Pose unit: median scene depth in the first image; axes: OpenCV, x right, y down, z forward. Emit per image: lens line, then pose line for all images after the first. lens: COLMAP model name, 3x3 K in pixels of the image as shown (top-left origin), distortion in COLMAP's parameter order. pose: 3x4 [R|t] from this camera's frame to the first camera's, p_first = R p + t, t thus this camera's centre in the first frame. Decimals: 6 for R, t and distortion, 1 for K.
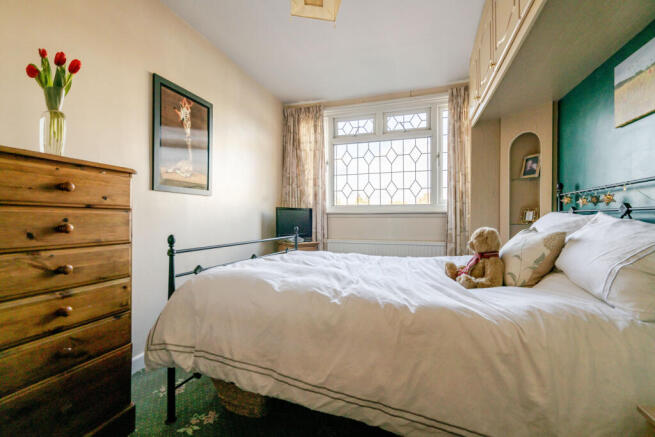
lens RADIAL K [[295.7, 0, 329.7], [0, 295.7, 217.7], [0, 0, 1]] dist [-0.011732, 0.007107]
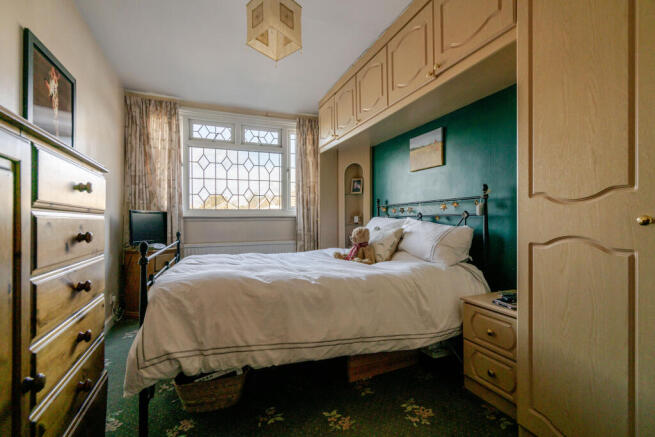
lens RADIAL K [[295.7, 0, 329.7], [0, 295.7, 217.7], [0, 0, 1]] dist [-0.011732, 0.007107]
pose [[0.754853, -0.000467, 0.655893, -0.297928], [0.007483, 0.999941, -0.007900, -0.002444], [-0.655851, 0.010872, 0.754812, -0.029849]]
